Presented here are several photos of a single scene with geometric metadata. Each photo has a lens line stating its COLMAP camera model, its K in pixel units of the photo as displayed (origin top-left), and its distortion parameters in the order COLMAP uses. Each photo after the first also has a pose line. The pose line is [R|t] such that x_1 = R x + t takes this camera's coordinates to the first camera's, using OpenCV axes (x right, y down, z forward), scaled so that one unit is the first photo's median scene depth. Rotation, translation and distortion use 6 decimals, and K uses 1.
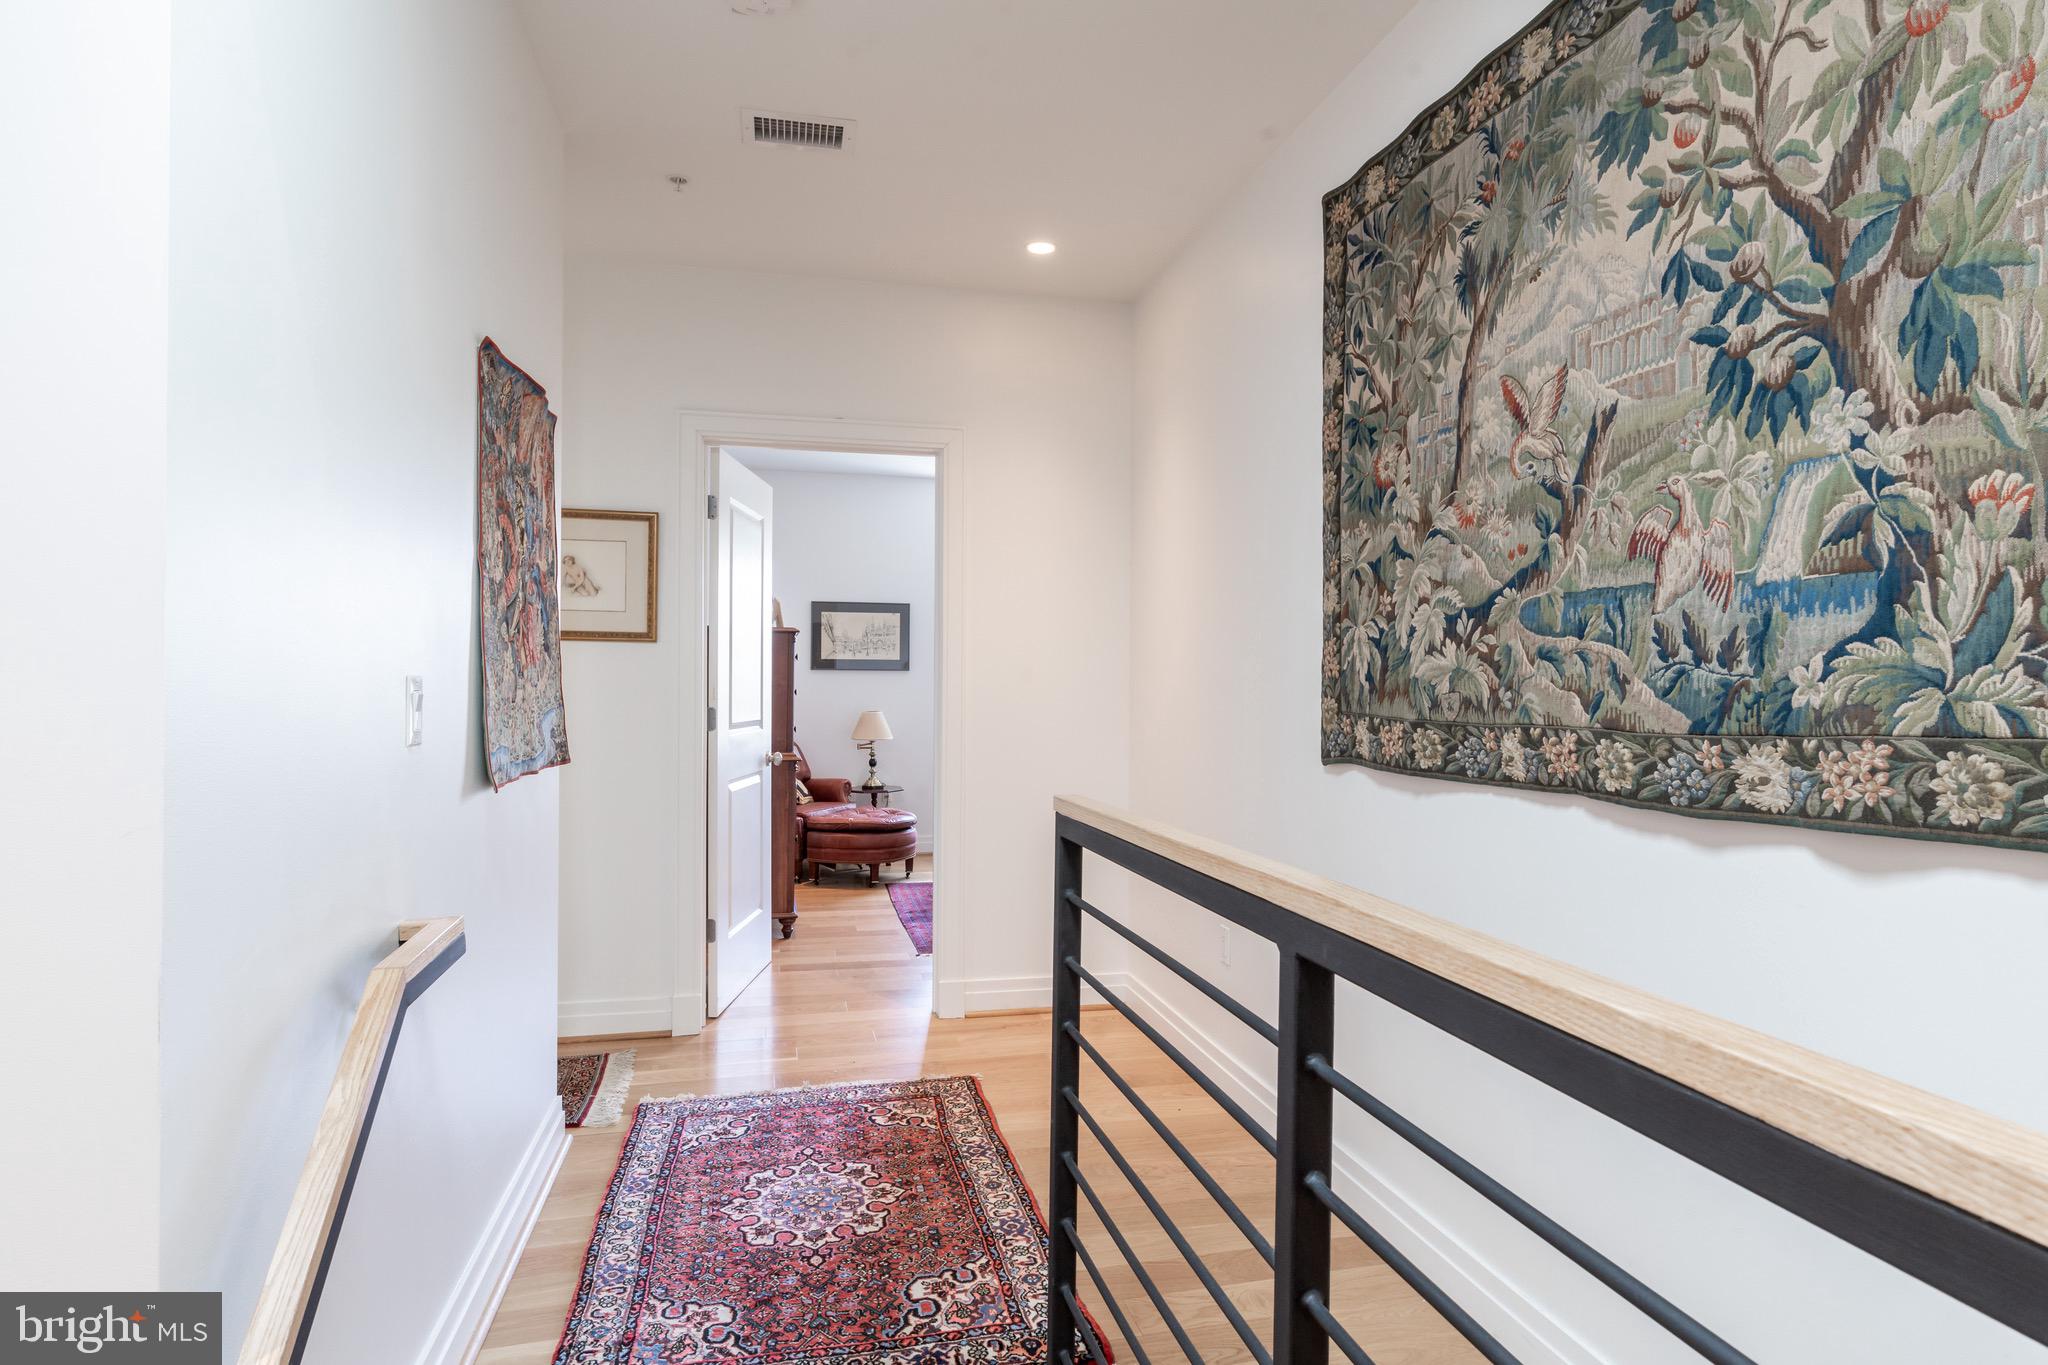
lens RADIAL K [[1111.5, 0, 1026.1], [0, 1111.5, 684.9], [0, 0, 1]] dist [-0.002072, 0.000099]
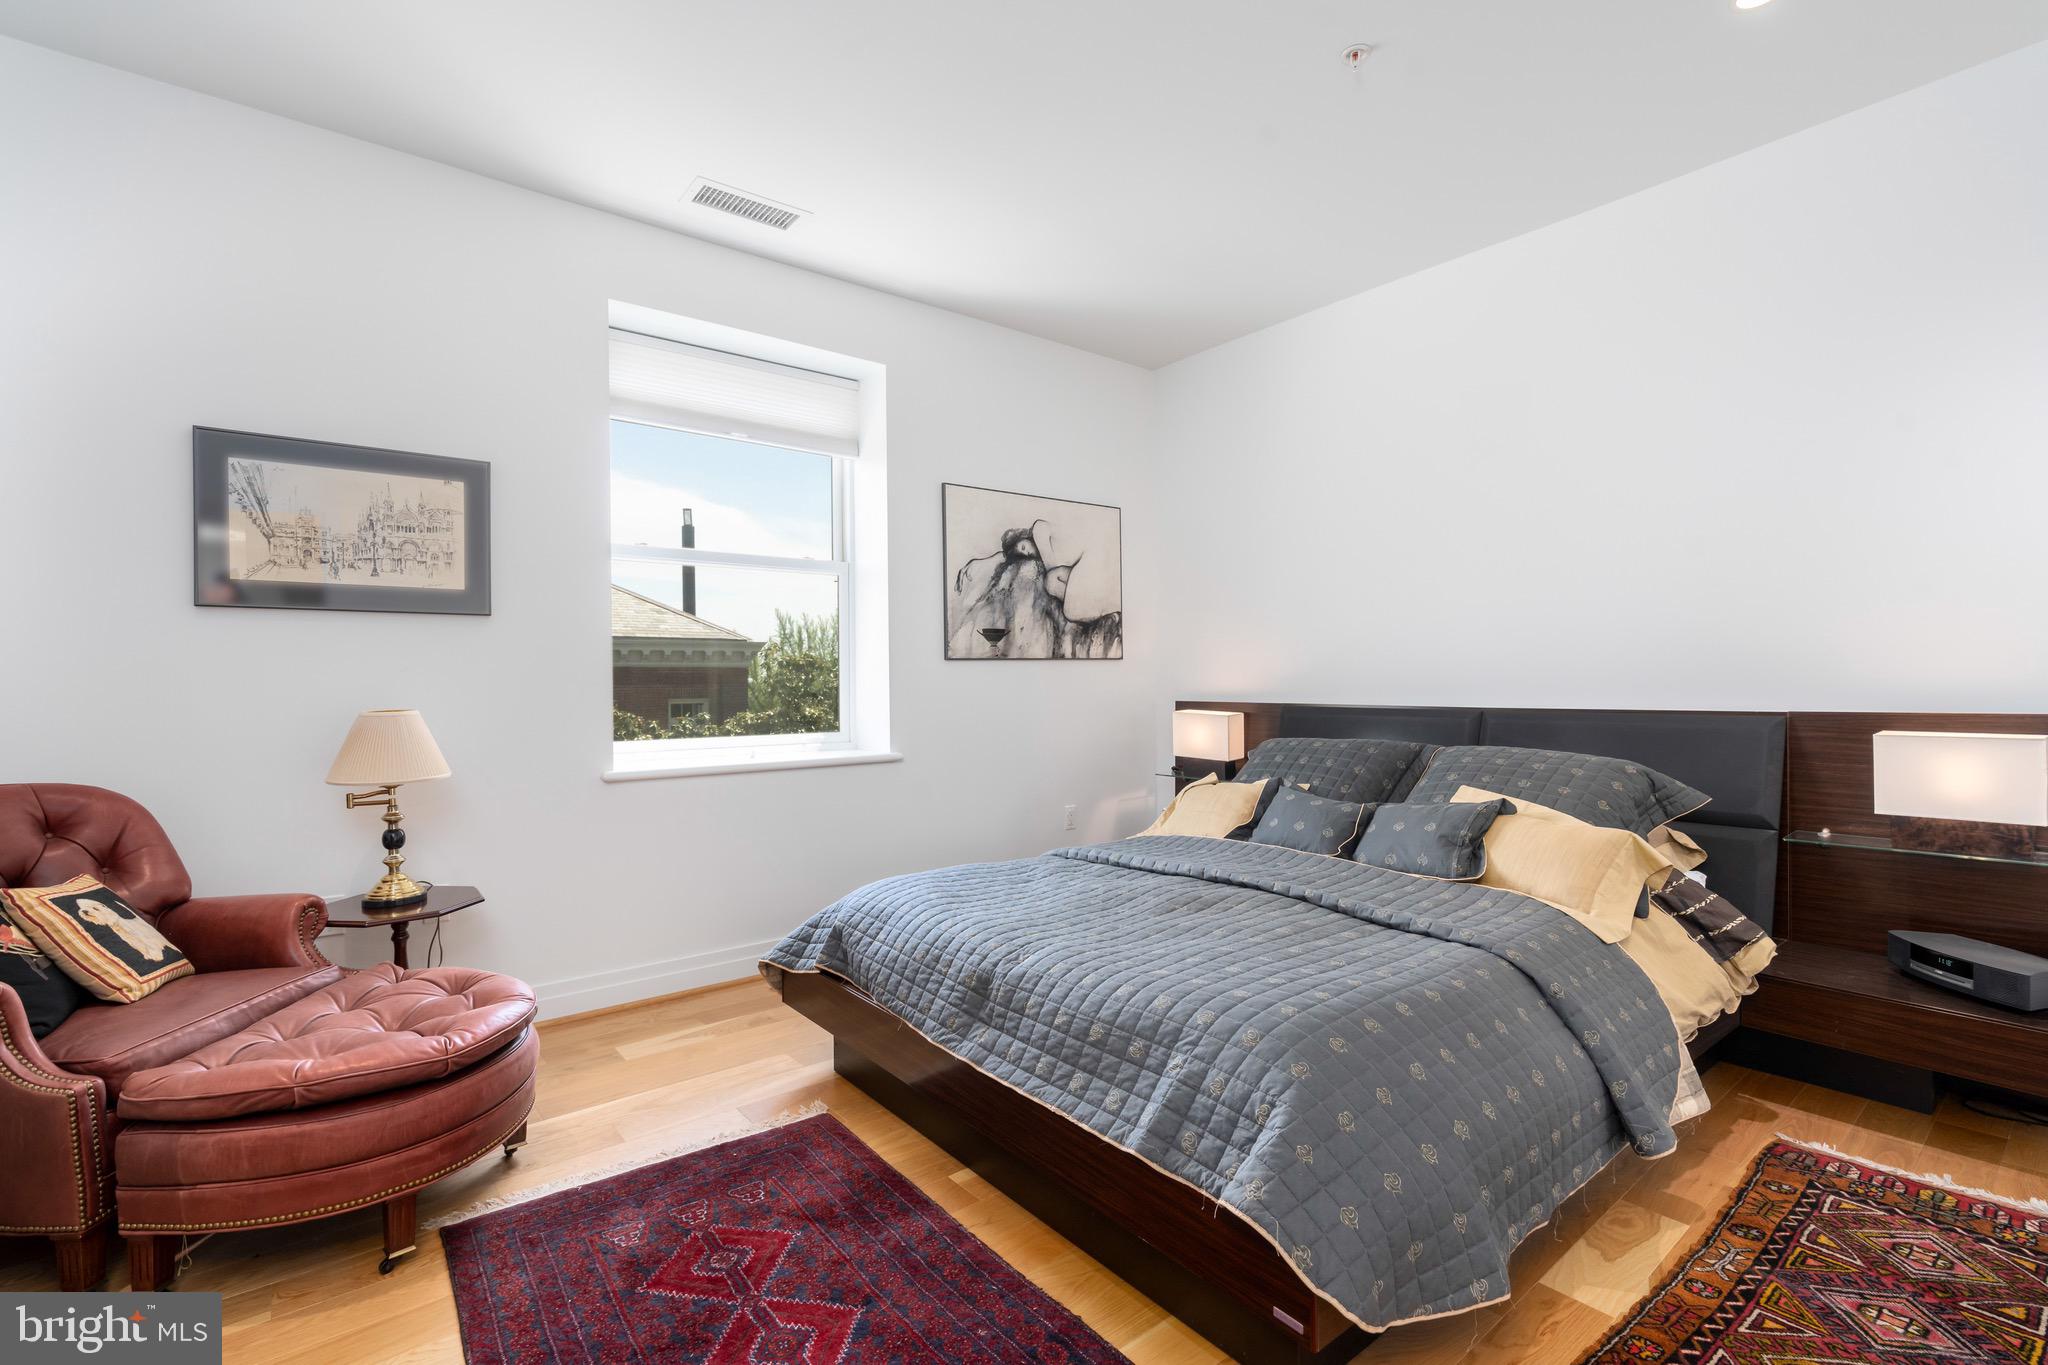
lens RADIAL K [[954.1, 0, 1041.3], [0, 954.1, 683.6], [0, 0, 1]] dist [-0.004498, 0.000933]
pose [[0.894027, -0.015885, 0.447732, -0.082331], [0.027896, 0.999406, -0.020244, 0.027793], [-0.447144, 0.030588, 0.893939, 0.589071]]
